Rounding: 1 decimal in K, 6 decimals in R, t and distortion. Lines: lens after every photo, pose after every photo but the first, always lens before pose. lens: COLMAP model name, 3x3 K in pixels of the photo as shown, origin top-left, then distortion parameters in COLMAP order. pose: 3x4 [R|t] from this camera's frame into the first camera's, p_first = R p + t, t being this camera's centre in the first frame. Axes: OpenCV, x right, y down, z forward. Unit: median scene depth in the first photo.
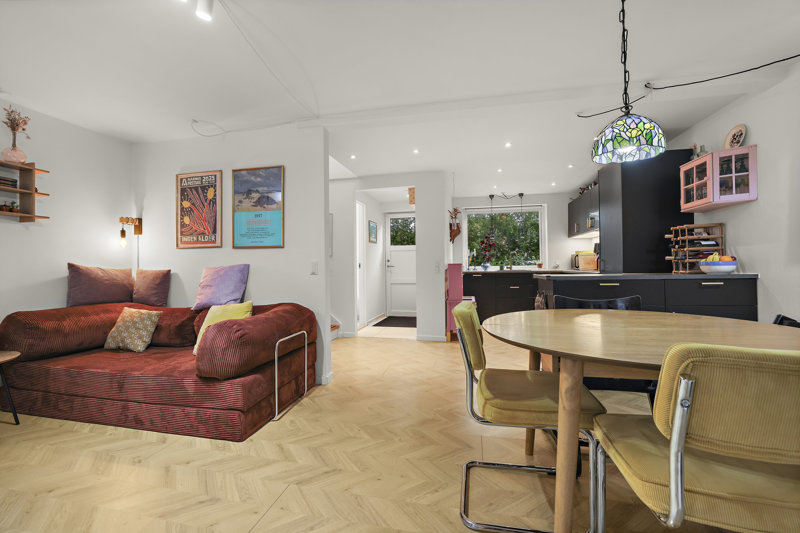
lens RADIAL K [[345.1, 0, 395.9], [0, 345.1, 265.2], [0, 0, 1]] dist [-0.034983, 0.009820]
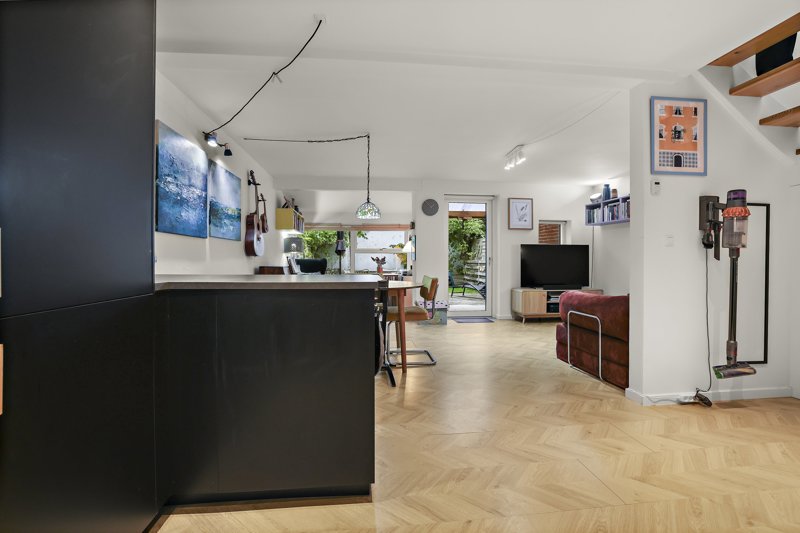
lens RADIAL K [[345.1, 0, 397.9], [0, 345.1, 258.1], [0, 0, 1]] dist [-0.034983, 0.009820]
pose [[-0.943179, 0.011821, -0.332074, 0.673255], [0.014298, 0.999885, -0.005016, -0.000898], [0.331976, -0.009479, -0.943240, 1.766912]]
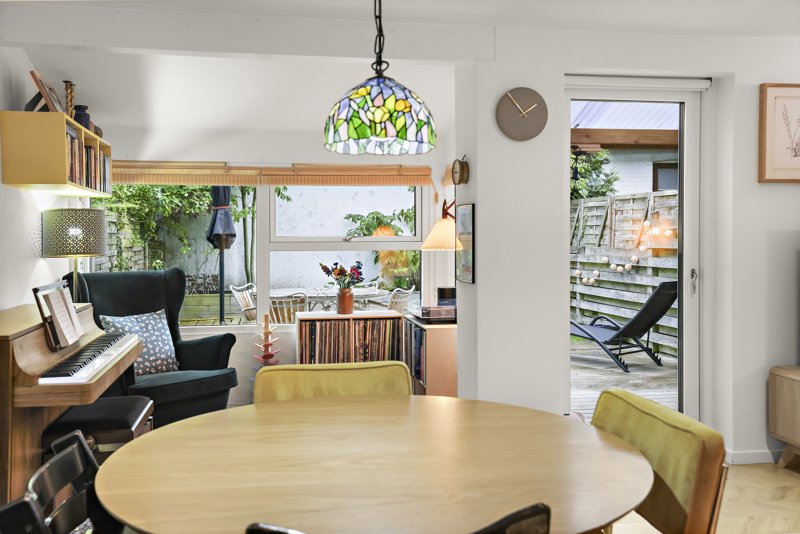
lens RADIAL K [[802.2, 0, 405.9], [0, 802.2, 262.3], [0, 0, 1]] dist [0.047656, 0.000000]
pose [[-0.918873, 0.027964, -0.393561, 0.594677], [0.019605, 0.999489, 0.025244, -0.079430], [0.394066, 0.015481, -0.918952, 1.167061]]
